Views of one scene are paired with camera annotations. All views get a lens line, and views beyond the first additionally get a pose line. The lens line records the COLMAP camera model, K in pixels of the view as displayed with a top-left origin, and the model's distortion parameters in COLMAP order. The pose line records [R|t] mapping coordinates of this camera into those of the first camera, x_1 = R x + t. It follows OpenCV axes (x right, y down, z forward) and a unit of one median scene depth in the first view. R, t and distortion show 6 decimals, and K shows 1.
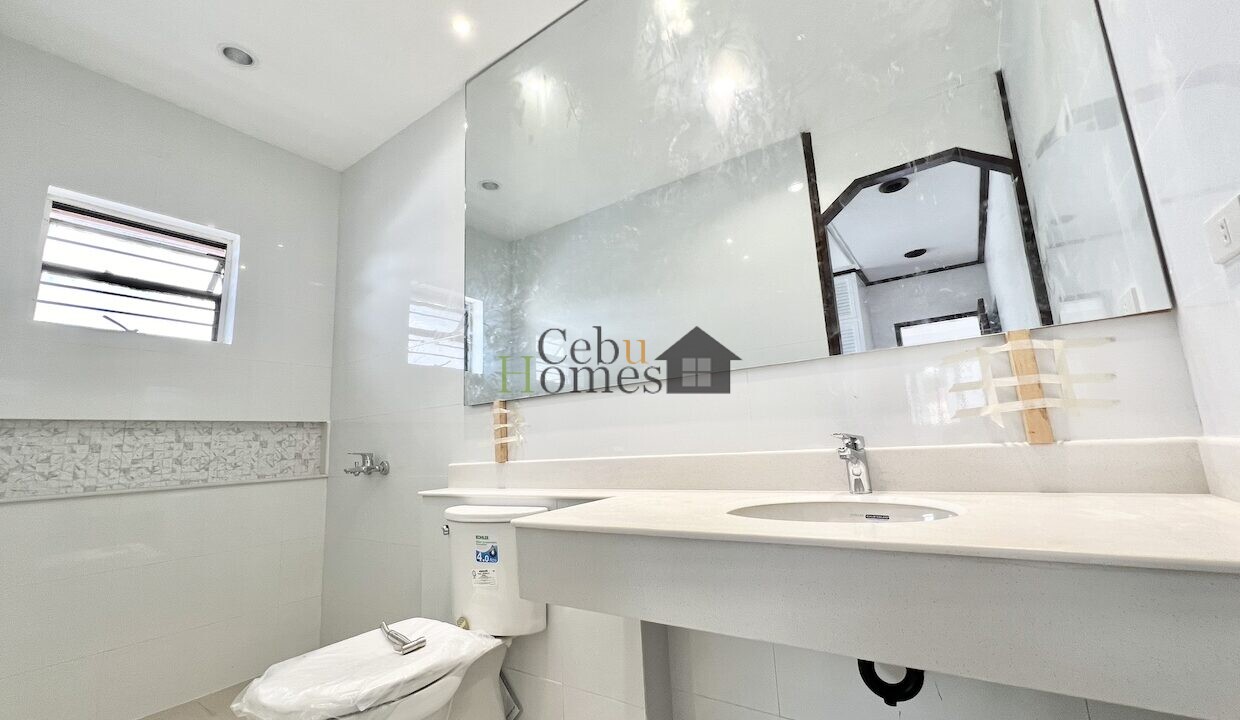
lens RADIAL K [[497.9, 0, 620.0], [0, 497.9, 360.0], [0, 0, 1]] dist [-0.000196, -0.000073]
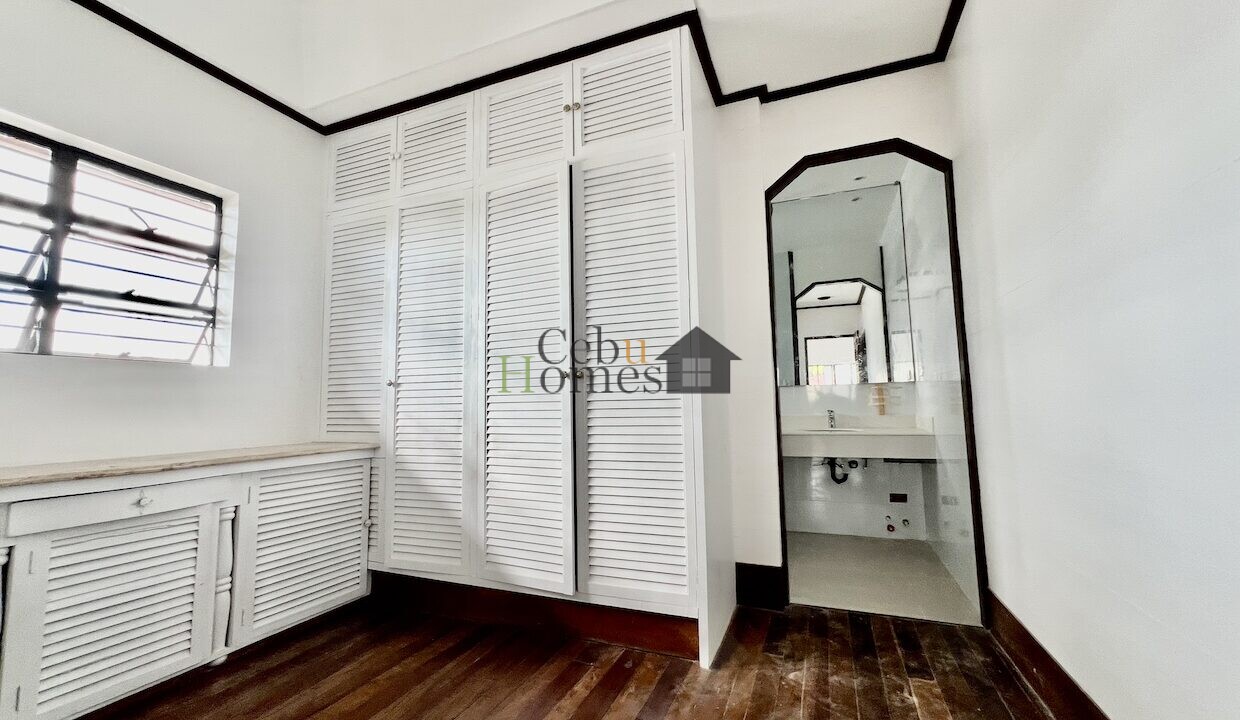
lens RADIAL K [[497.9, 0, 620.0], [0, 497.9, 360.0], [0, 0, 1]] dist [-0.000196, -0.000073]
pose [[0.976451, 0.051904, 0.209403, -0.278948], [-0.065015, 0.996300, 0.056215, -0.048997], [-0.205710, -0.068506, 0.976212, -0.328190]]
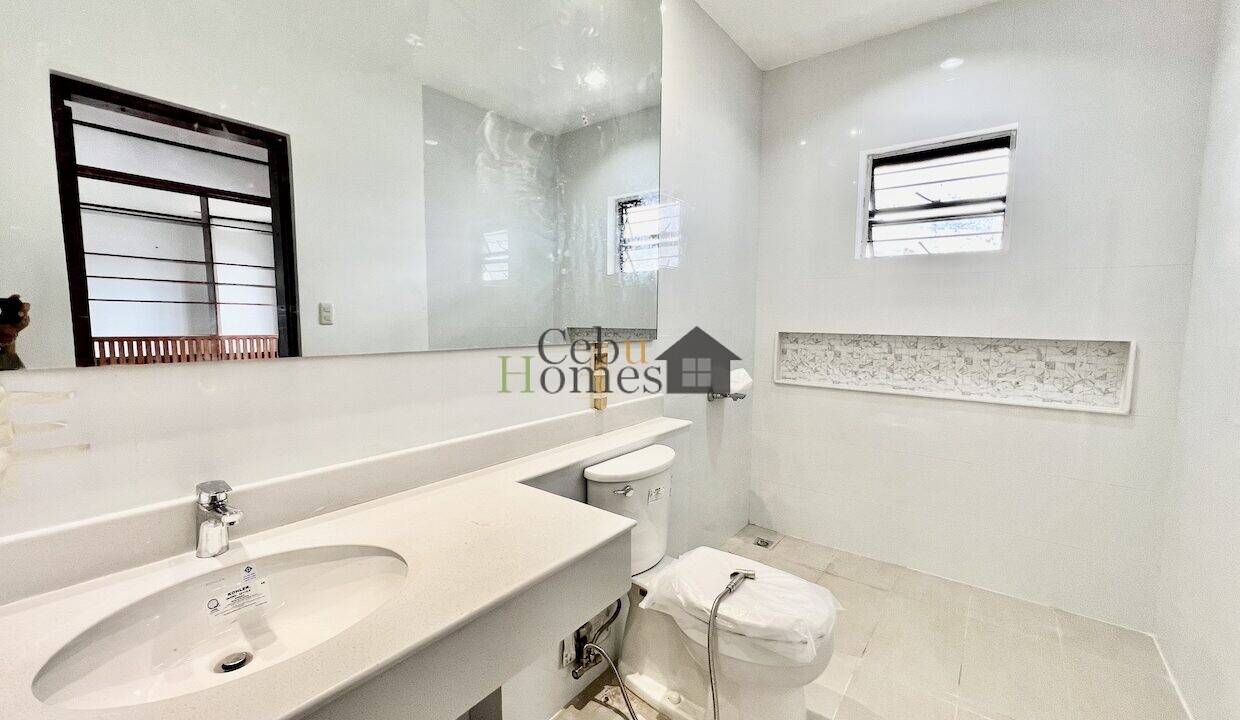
lens RADIAL K [[497.9, 0, 620.0], [0, 497.9, 360.0], [0, 0, 1]] dist [-0.000196, -0.000073]
pose [[-0.047885, 0.055240, -0.997324, 0.290120], [0.100499, 0.993669, 0.050213, 0.055604], [0.993784, -0.097826, -0.053134, 0.411699]]
